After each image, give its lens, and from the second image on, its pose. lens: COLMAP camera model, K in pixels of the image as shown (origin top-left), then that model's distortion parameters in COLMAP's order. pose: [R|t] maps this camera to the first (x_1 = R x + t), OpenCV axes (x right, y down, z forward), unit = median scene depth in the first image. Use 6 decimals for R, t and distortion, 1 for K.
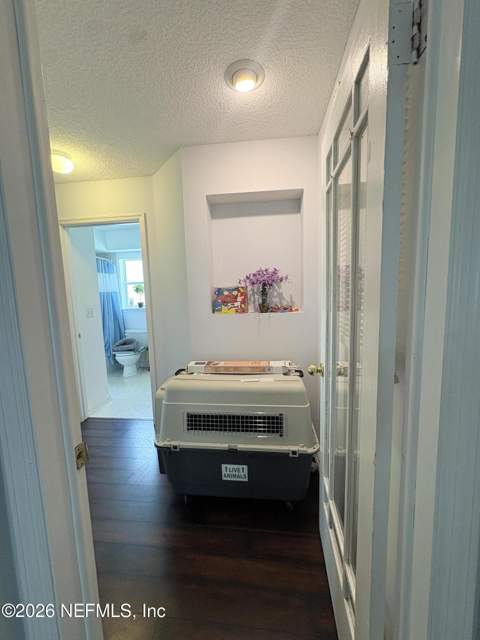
lens RADIAL K [[255.7, 0, 241.9], [0, 255.7, 323.0], [0, 0, 1]] dist [-0.000952, 0.000071]
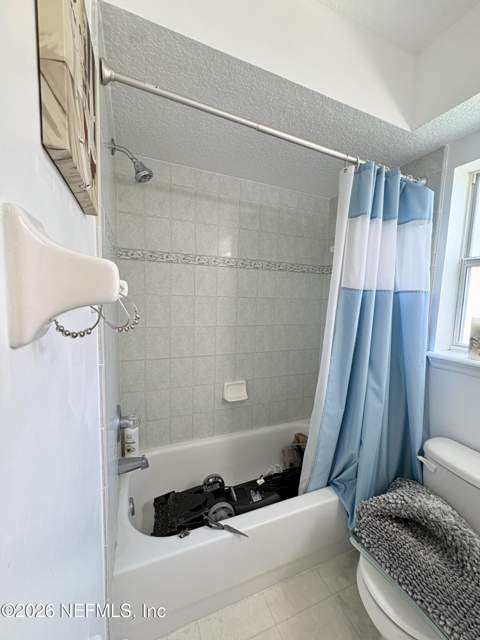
lens RADIAL K [[255.7, 0, 239.9], [0, 255.7, 322.5], [0, 0, 1]] dist [-0.000952, 0.000071]
pose [[0.495758, 0.120256, -0.860095, -0.354764], [-0.127032, 0.989756, 0.065164, -0.083772], [0.859120, 0.076954, 0.505955, 0.716086]]
